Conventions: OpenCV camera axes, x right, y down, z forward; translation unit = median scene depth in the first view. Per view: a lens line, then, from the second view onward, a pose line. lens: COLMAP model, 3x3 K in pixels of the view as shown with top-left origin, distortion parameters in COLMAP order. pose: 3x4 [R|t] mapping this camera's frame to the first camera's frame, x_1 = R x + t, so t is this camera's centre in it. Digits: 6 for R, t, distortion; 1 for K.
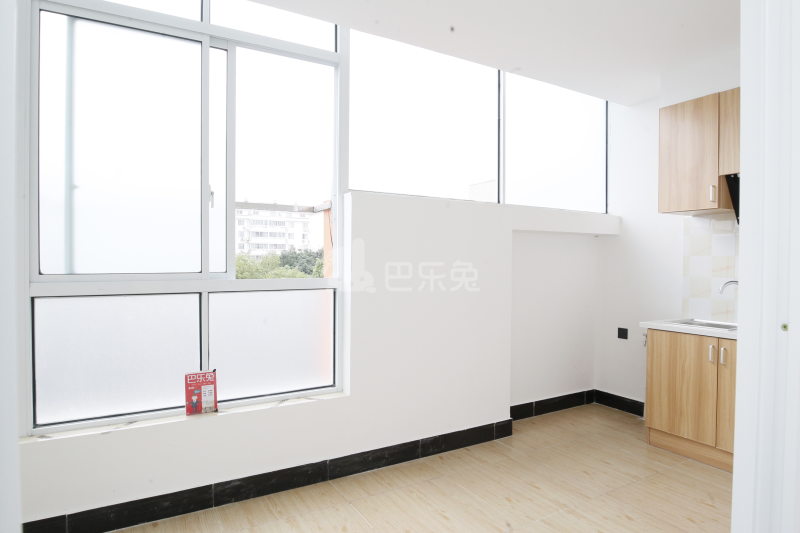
lens RADIAL K [[471.5, 0, 403.8], [0, 471.5, 258.6], [0, 0, 1]] dist [-0.033073, 0.001880]
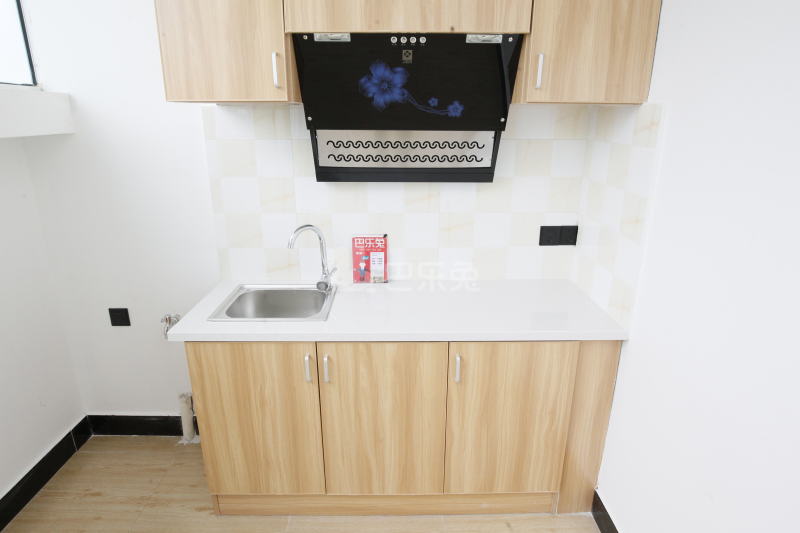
lens RADIAL K [[471.5, 0, 407.1], [0, 471.5, 264.9], [0, 0, 1]] dist [-0.033073, 0.001880]
pose [[0.490032, -0.271622, 0.828305, 0.256761], [0.003275, 0.950781, 0.309847, -0.094581], [-0.871698, -0.149123, 0.466803, 0.601242]]
